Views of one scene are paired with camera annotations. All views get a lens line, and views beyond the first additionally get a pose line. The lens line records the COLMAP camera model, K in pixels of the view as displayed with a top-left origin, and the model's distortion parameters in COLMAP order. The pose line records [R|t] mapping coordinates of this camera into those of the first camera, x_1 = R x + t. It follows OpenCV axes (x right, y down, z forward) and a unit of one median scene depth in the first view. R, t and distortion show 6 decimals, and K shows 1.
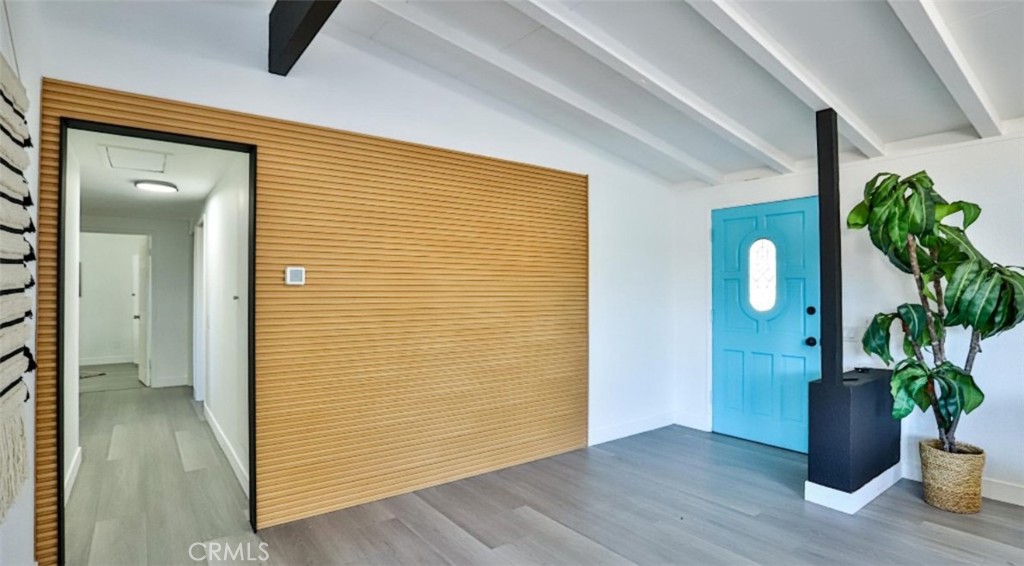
lens RADIAL K [[506.5, 0, 512.0], [0, 506.5, 283.0], [0, 0, 1]] dist [-0.020616, 0.001882]
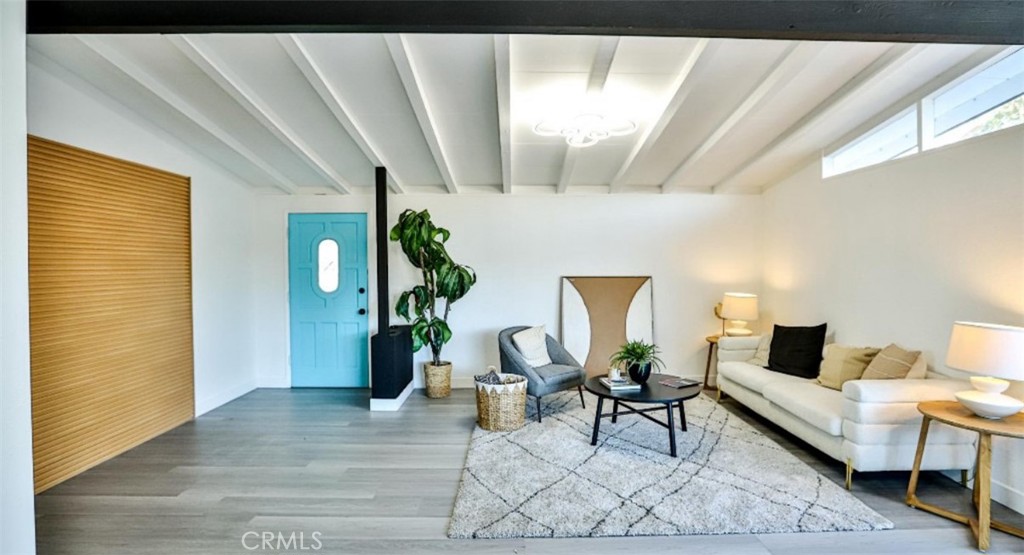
lens RADIAL K [[496.3, 0, 512.0], [0, 496.3, 277.5], [0, 0, 1]] dist [-0.062623, 0.021466]
pose [[0.604164, -0.022275, 0.796549, -0.377981], [-0.008987, 0.999355, 0.034763, -0.049321], [-0.796809, -0.028161, 0.603574, -0.290290]]
